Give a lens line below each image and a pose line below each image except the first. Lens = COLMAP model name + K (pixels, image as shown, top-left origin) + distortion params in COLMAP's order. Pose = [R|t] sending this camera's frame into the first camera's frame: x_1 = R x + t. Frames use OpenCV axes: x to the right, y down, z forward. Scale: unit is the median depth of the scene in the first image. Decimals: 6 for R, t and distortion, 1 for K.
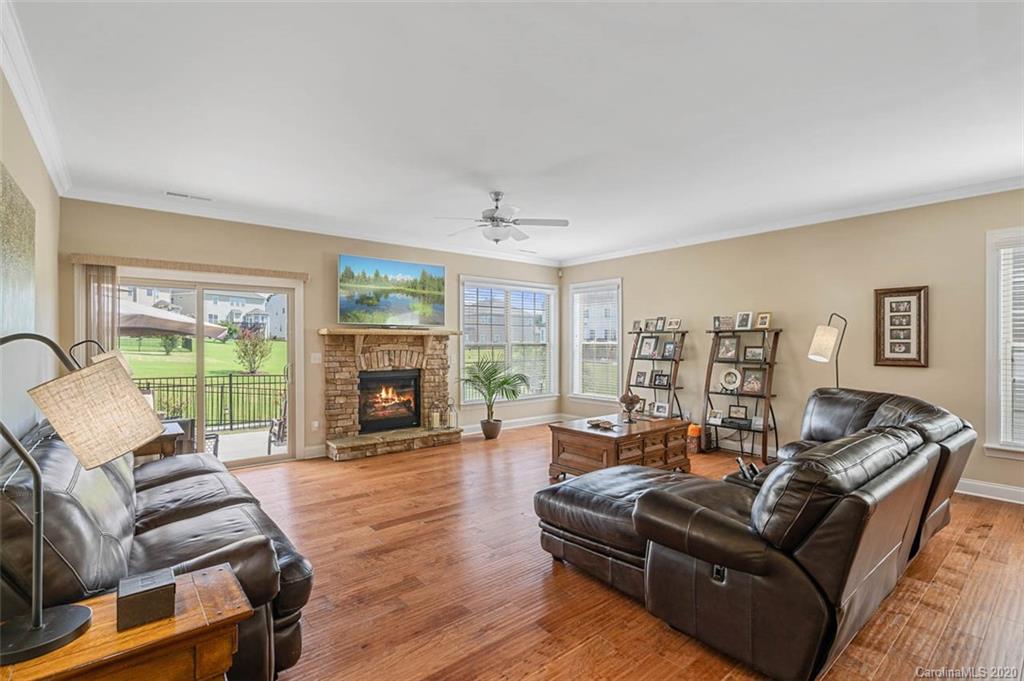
lens RADIAL K [[466.5, 0, 511.6], [0, 466.5, 342.0], [0, 0, 1]] dist [-0.002289, -0.000152]
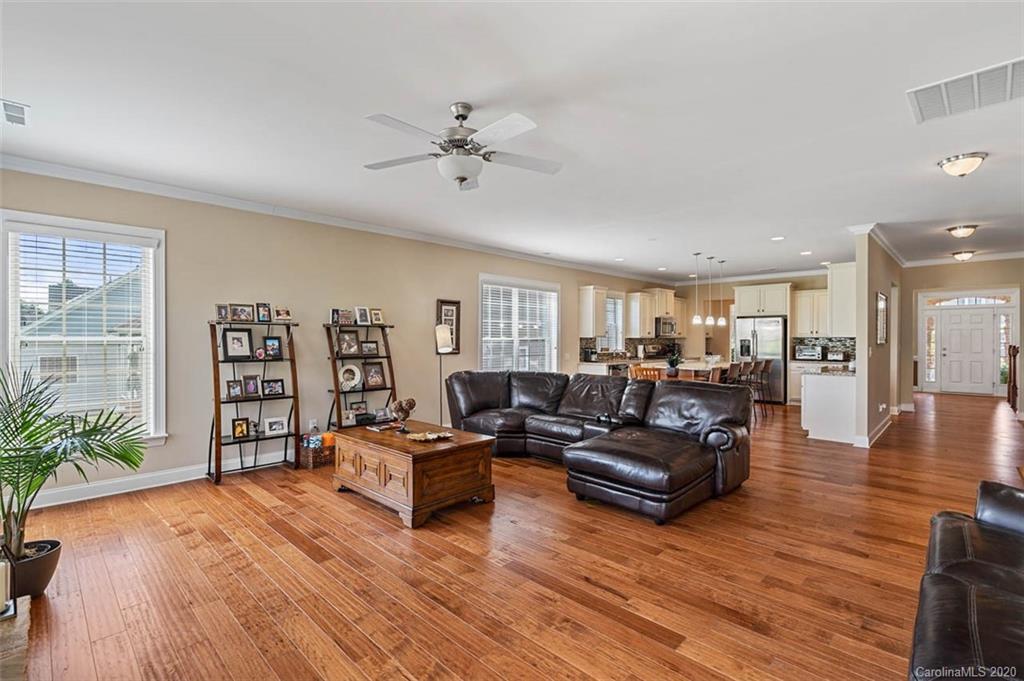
lens RADIAL K [[476.7, 0, 512.0], [0, 476.7, 340.5], [0, 0, 1]] dist [-0.002491, 0.000069]
pose [[-0.114455, -0.006173, 0.993409, -0.660452], [0.000210, 0.999981, 0.006239, 0.001381], [-0.993428, 0.000923, -0.114452, 0.958631]]
